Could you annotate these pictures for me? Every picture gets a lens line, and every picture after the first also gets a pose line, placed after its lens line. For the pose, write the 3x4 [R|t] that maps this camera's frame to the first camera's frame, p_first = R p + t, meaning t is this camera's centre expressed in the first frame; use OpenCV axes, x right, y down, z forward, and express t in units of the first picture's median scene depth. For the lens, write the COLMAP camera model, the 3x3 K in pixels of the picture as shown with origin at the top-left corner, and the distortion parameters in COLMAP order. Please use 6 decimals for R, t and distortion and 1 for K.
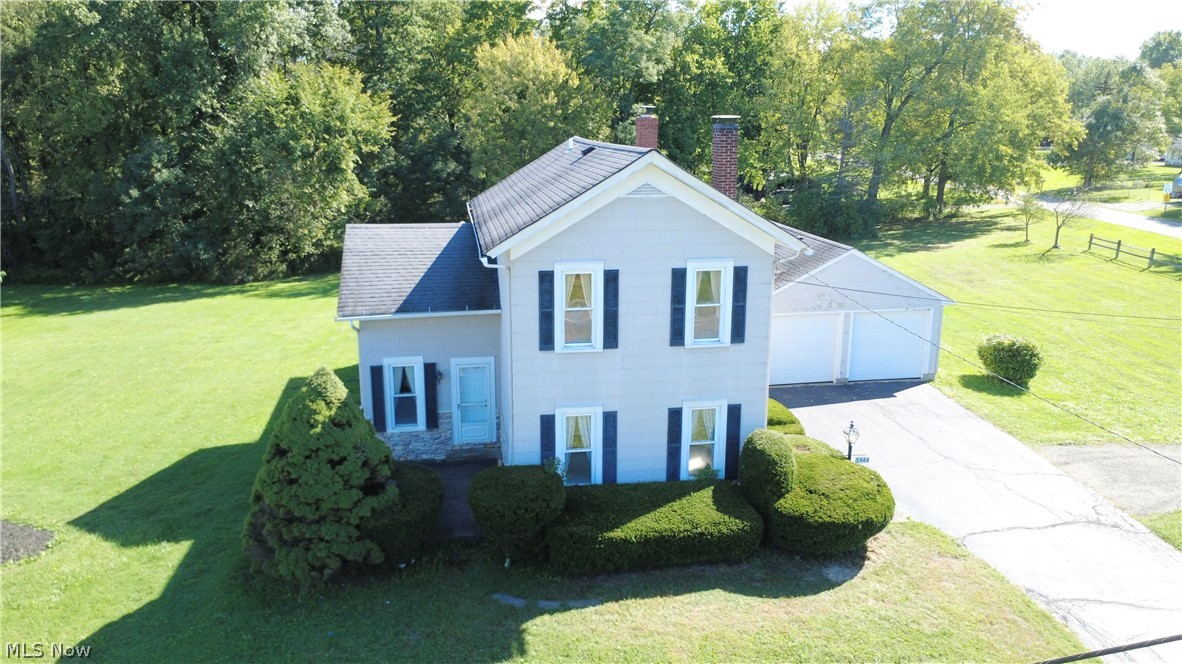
lens RADIAL K [[862.7, 0, 596.5], [0, 862.7, 333.3], [0, 0, 1]] dist [-0.000331, -0.003196]
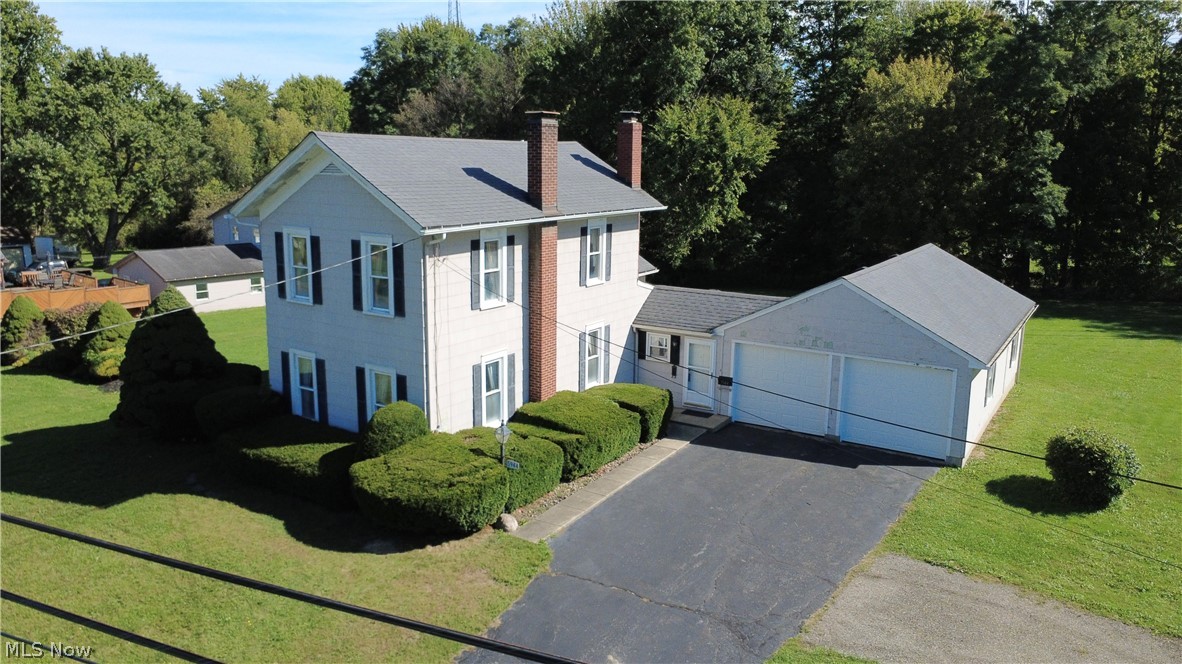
lens RADIAL K [[862.7, 0, 596.5], [0, 862.7, 333.3], [0, 0, 1]] dist [-0.000331, -0.003196]
pose [[0.743919, 0.143031, -0.652783, 0.788723], [-0.175123, 0.984415, 0.016122, -0.021471], [0.644915, 0.102324, 0.757373, 0.266264]]
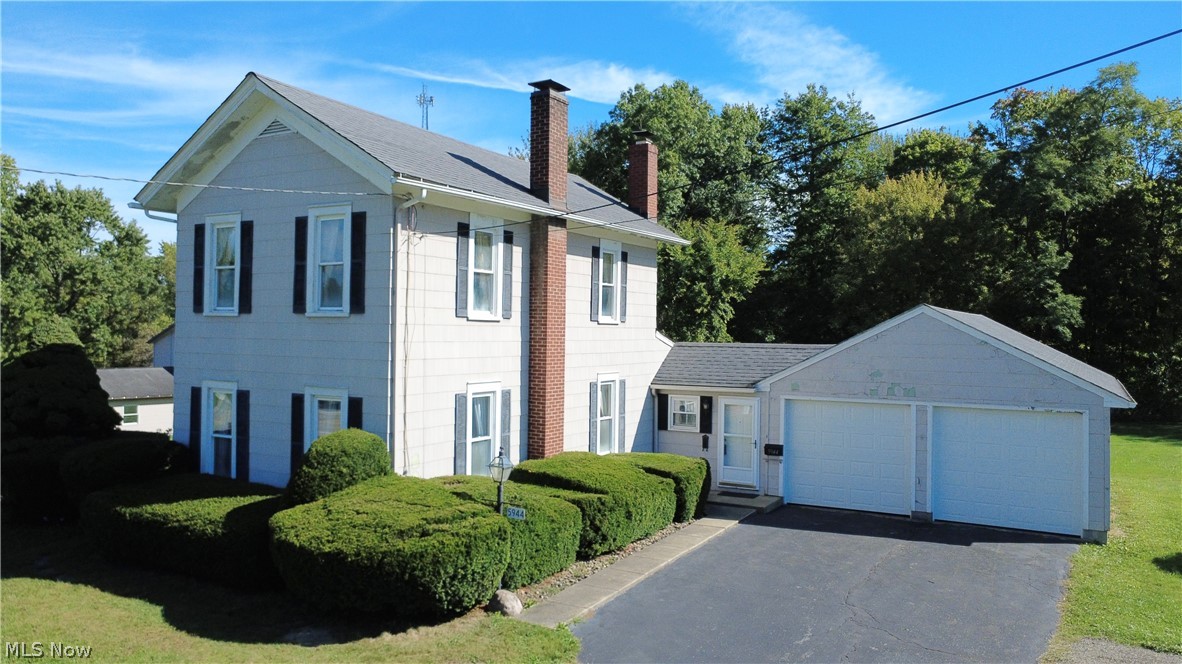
lens RADIAL K [[862.7, 0, 596.5], [0, 862.7, 333.3], [0, 0, 1]] dist [-0.000331, -0.003196]
pose [[0.771787, 0.008152, -0.635828, 0.615875], [-0.166548, 0.967603, -0.189754, 0.104498], [0.613682, 0.252346, 0.748141, 0.425454]]
